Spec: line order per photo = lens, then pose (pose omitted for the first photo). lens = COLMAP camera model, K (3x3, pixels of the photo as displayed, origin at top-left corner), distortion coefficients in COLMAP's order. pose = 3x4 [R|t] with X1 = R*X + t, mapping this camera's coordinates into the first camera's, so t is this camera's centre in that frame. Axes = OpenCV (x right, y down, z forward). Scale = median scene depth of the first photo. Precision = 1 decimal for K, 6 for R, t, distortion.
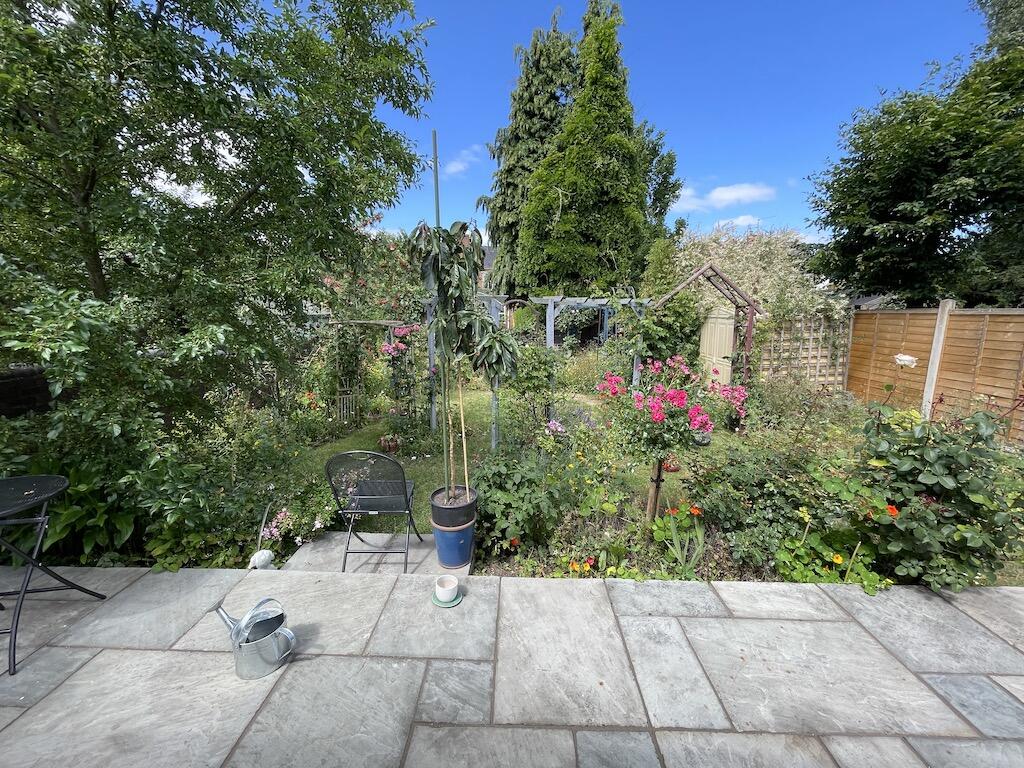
lens RADIAL K [[413.9, 0, 509.2], [0, 413.9, 383.1], [0, 0, 1]] dist [-0.003024, -0.000422]
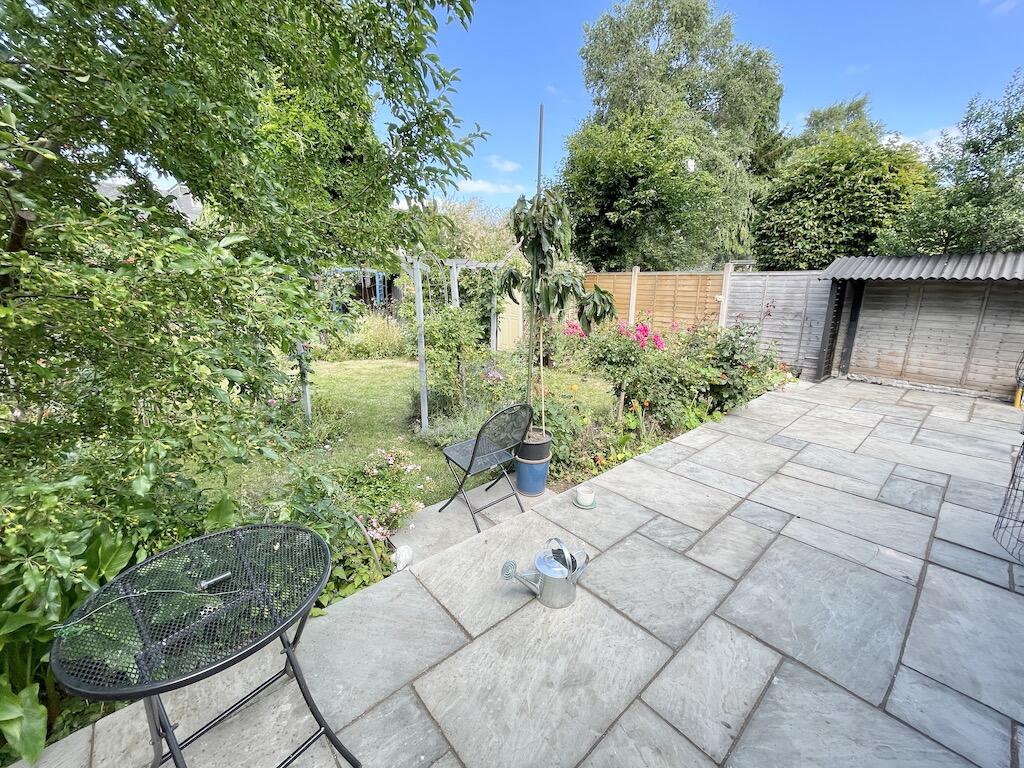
lens RADIAL K [[413.9, 0, 509.2], [0, 413.9, 383.1], [0, 0, 1]] dist [-0.003024, -0.000422]
pose [[0.736758, -0.173092, 0.653626, -0.898142], [0.120352, 0.984813, 0.125137, -0.021239], [-0.665360, -0.013530, 0.746400, 0.184725]]
